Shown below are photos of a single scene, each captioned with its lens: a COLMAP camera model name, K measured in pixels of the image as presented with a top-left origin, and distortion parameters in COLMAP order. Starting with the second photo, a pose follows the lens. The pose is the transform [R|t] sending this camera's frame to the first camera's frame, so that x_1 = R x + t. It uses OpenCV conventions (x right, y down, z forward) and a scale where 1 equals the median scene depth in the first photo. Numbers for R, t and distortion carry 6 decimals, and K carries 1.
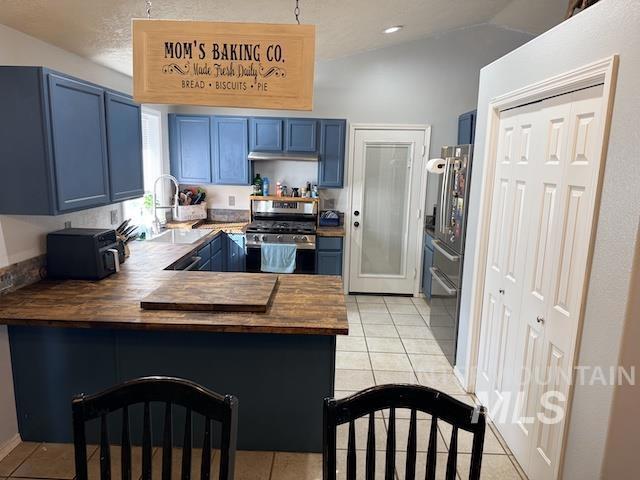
lens RADIAL K [[444.5, 0, 320.0], [0, 444.5, 240.0], [0, 0, 1]] dist [0.059184, -0.100373]
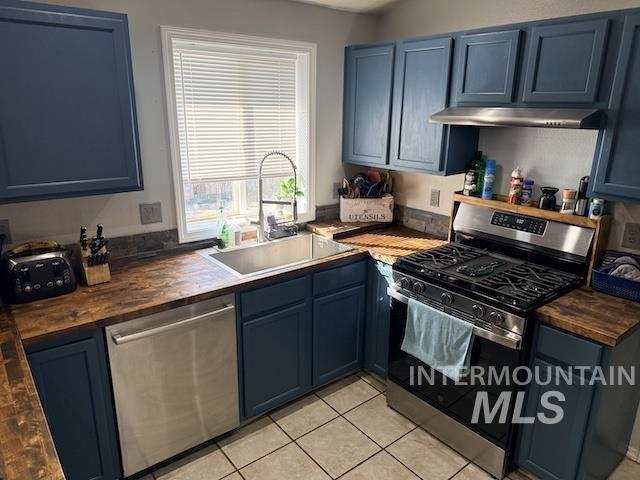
lens RADIAL K [[444.5, 0, 320.0], [0, 444.5, 240.0], [0, 0, 1]] dist [0.059184, -0.100373]
pose [[0.628797, 0.202507, -0.750737, 0.145338], [-0.133277, 0.979272, 0.152524, -0.104854], [0.766063, 0.004150, 0.642753, 0.544321]]
